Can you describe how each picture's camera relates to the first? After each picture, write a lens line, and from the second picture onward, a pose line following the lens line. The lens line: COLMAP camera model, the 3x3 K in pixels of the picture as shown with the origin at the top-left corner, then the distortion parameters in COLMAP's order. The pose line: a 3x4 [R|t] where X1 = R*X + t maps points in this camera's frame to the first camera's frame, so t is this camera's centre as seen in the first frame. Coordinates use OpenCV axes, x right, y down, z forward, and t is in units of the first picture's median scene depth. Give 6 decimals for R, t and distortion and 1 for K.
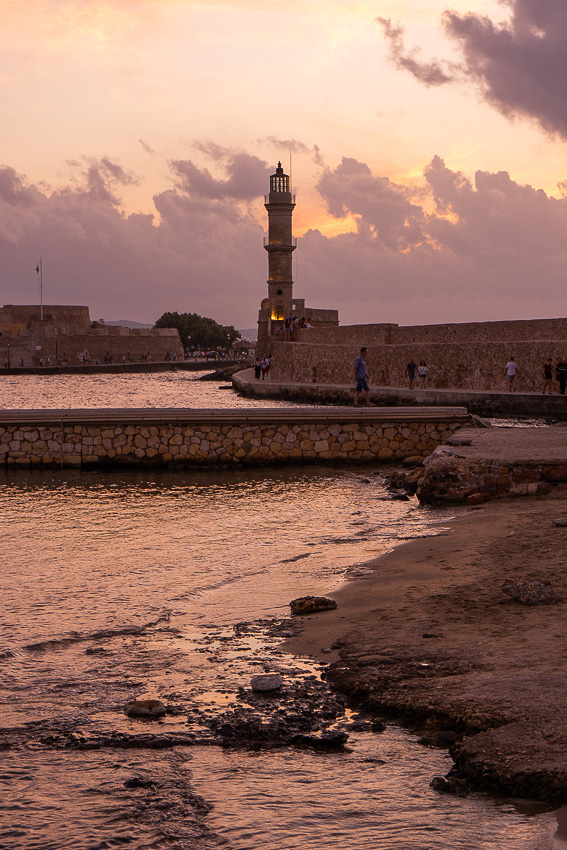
lens RADIAL K [[1702.3, 0, 283.6], [0, 1702.3, 424.9], [0, 0, 1]] dist [-0.062027, 0.000000]
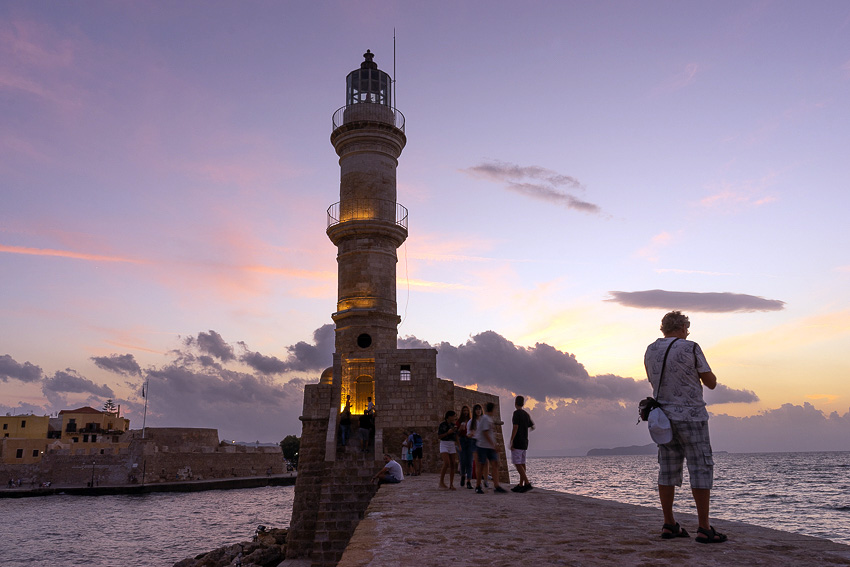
lens RADIAL K [[678.5, 0, 422.3], [0, 678.5, 282.0], [0, 0, 1]] dist [-0.017543, -0.002345]
pose [[0.997007, 0.011895, 0.076387, -0.001296], [0.010899, 0.956593, -0.291223, -0.046317], [-0.076536, 0.291184, 0.953601, 0.848469]]
